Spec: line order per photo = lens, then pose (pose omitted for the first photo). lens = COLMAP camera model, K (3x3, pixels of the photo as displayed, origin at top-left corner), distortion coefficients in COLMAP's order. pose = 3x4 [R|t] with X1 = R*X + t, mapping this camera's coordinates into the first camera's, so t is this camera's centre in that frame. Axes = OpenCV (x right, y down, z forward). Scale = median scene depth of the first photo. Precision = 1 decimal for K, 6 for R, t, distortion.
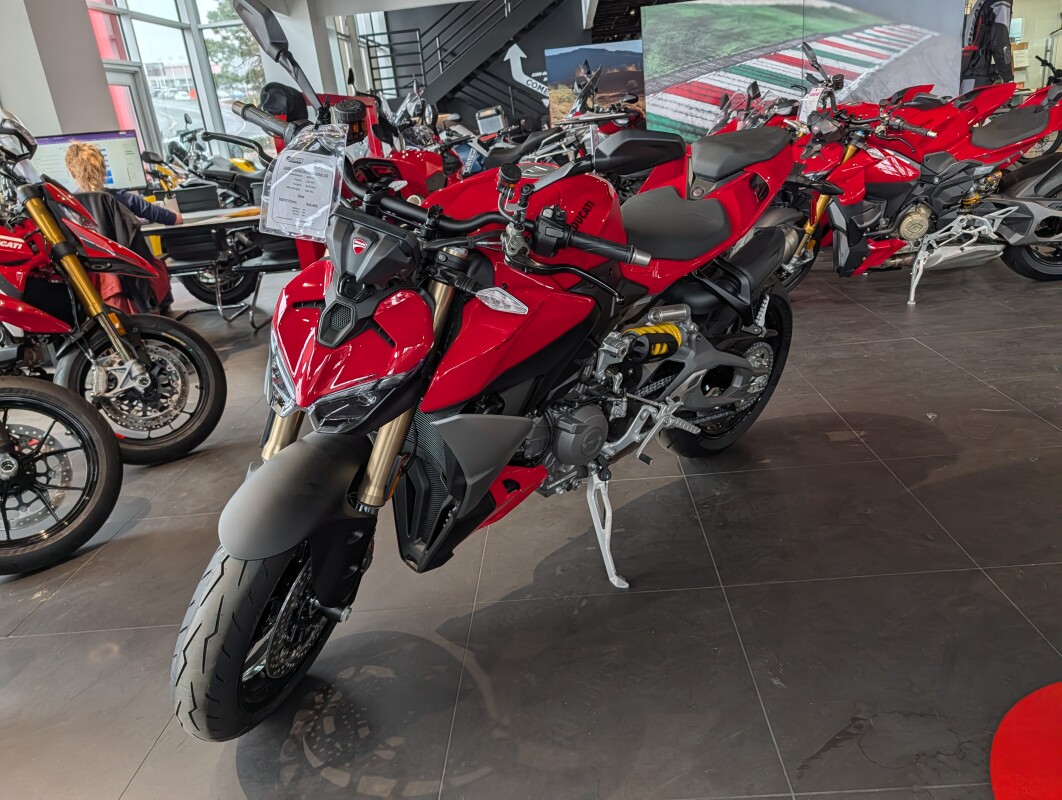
lens RADIAL K [[769.5, 0, 530.1], [0, 769.5, 390.3], [0, 0, 1]] dist [-0.004598, 0.000171]
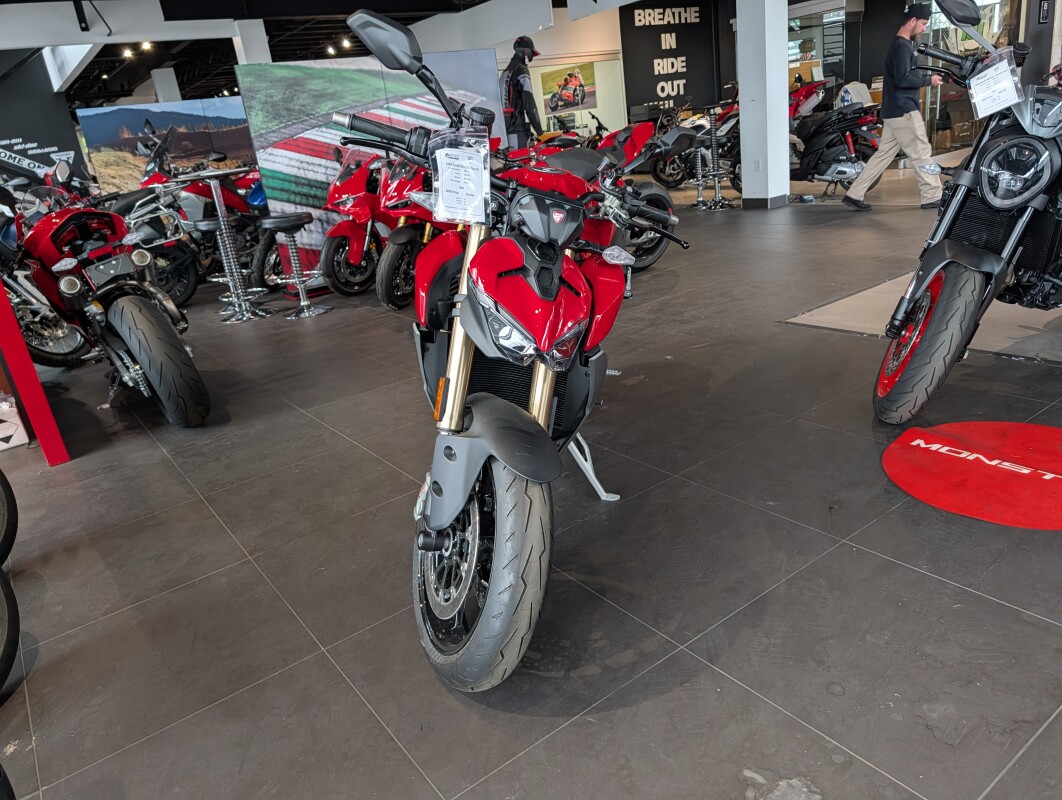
lens RADIAL K [[769.5, 0, 532.3], [0, 769.5, 409.0], [0, 0, 1]] dist [-0.004598, 0.000171]
pose [[0.789925, -0.207082, 0.577180, -0.224324], [0.241644, 0.970209, 0.017381, 0.018313], [-0.563584, 0.125742, 0.816432, 0.008118]]
